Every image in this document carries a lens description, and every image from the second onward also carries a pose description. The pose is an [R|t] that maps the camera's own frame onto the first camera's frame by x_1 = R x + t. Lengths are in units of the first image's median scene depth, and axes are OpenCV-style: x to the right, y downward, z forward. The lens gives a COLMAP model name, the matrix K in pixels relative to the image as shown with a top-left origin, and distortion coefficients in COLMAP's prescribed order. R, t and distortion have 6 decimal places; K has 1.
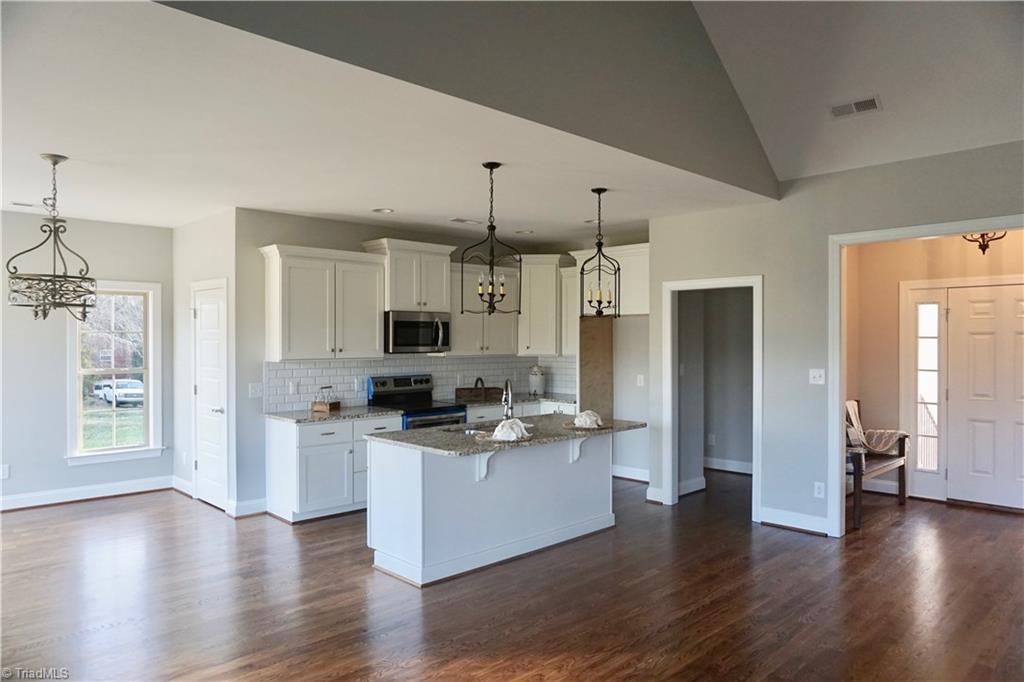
lens RADIAL K [[683.6, 0, 510.3], [0, 683.6, 343.3], [0, 0, 1]] dist [-0.056985, 0.042771]
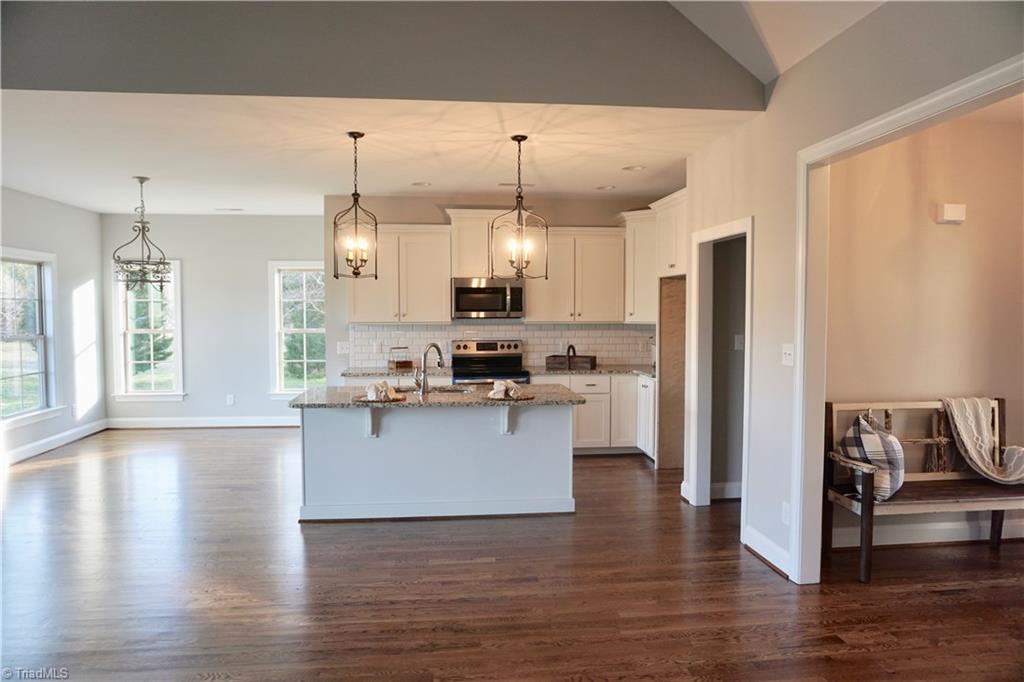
lens RADIAL K [[683.7, 0, 511.4], [0, 683.7, 343.4], [0, 0, 1]] dist [-0.052882, 0.026148]
pose [[0.788540, 0.030831, -0.614210, 0.568356], [-0.003705, 0.998963, 0.045388, 0.005580], [0.614972, -0.033514, 0.787836, 0.227271]]
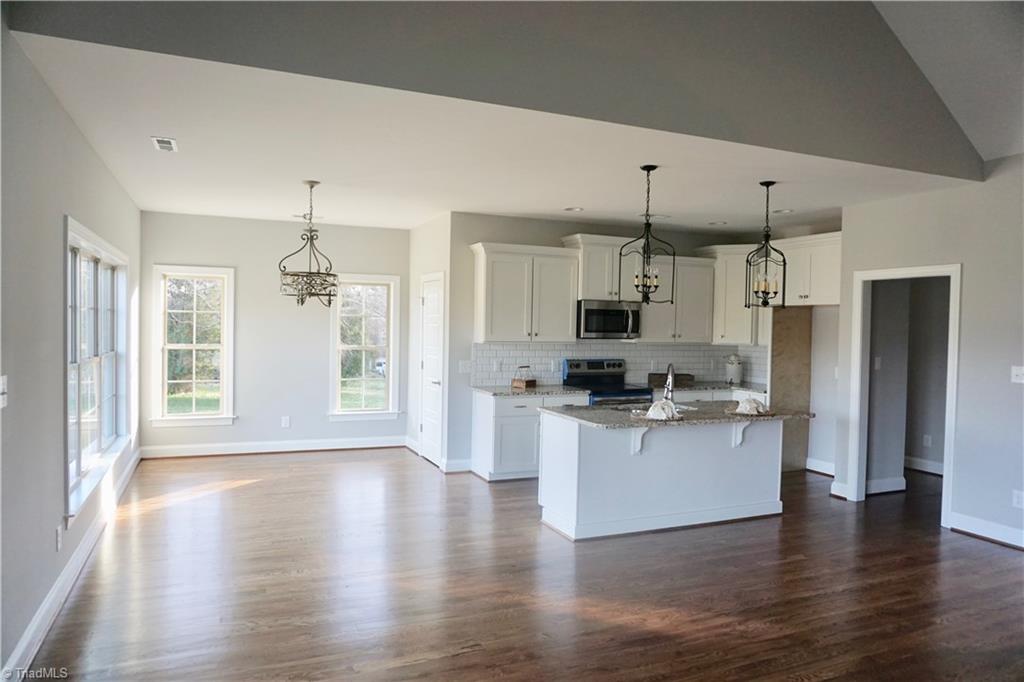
lens RADIAL K [[683.6, 0, 510.3], [0, 683.6, 343.3], [0, 0, 1]] dist [-0.056985, 0.042771]
pose [[0.933513, 0.027027, -0.357523, 0.115635], [-0.020600, 0.999551, 0.021774, 0.001041], [0.357951, -0.012962, 0.933650, -0.074209]]
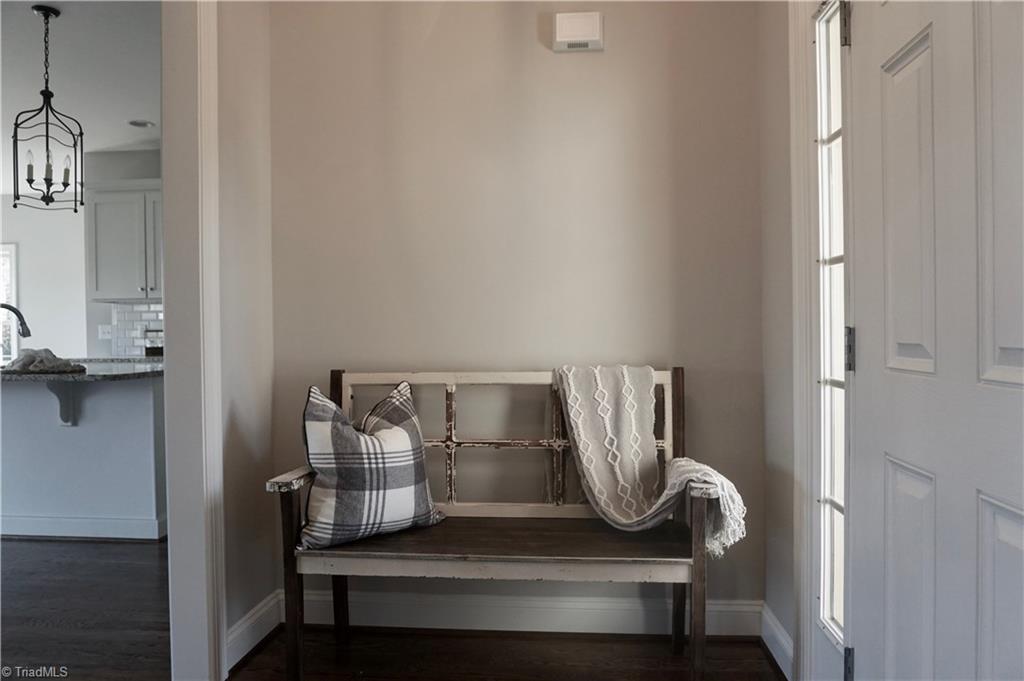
lens RADIAL K [[701.6, 0, 511.7], [0, 701.6, 341.1], [0, 0, 1]] dist [-0.032677, 0.026290]
pose [[0.651667, 0.004990, -0.758488, 0.768878], [0.002487, 0.999959, 0.008715, 0.072038], [0.758501, -0.007565, 0.651628, 0.749927]]
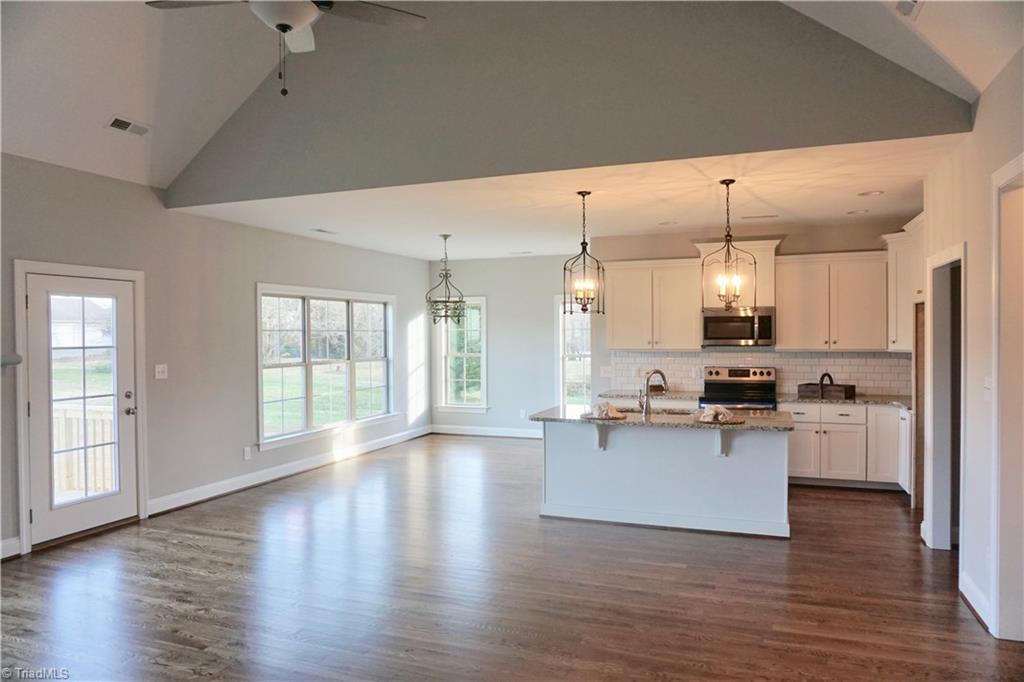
lens RADIAL K [[683.6, 0, 510.3], [0, 683.6, 343.3], [0, 0, 1]] dist [-0.056985, 0.042771]
pose [[0.415459, 0.010601, -0.909550, 0.737885], [0.001622, 0.999922, 0.012396, -0.003919], [0.909610, -0.006625, 0.415409, 0.257667]]
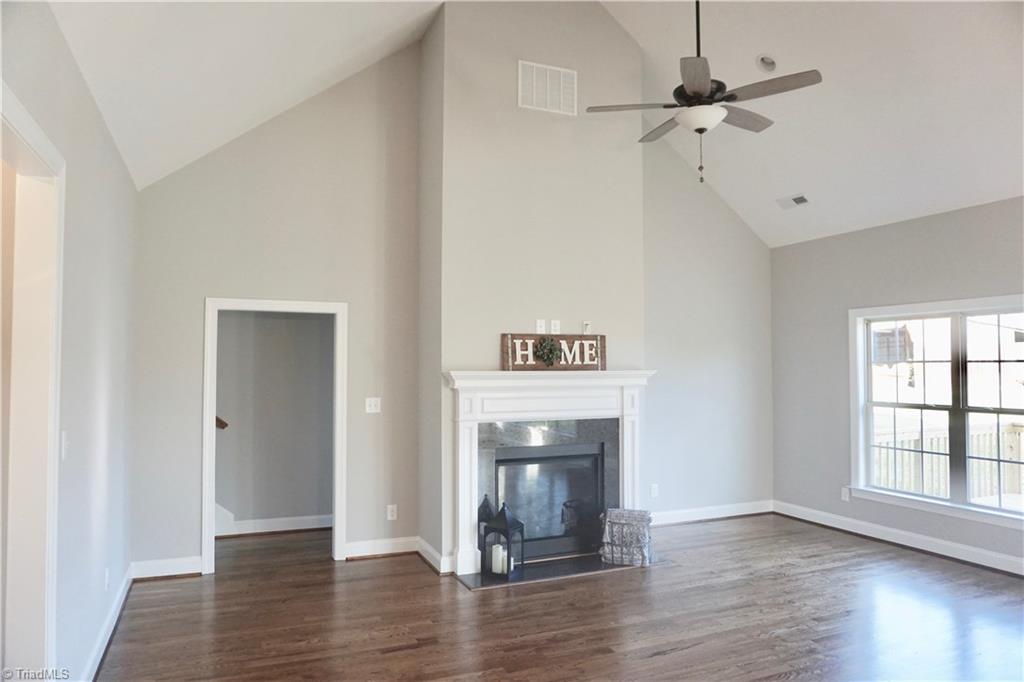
lens RADIAL K [[701.6, 0, 511.7], [0, 701.6, 341.6], [0, 0, 1]] dist [-0.032677, 0.026290]
pose [[-0.930564, 0.018564, 0.365659, 0.165694], [0.005359, 0.999297, -0.037096, -0.003687], [-0.366091, -0.032561, -0.930009, 0.959192]]
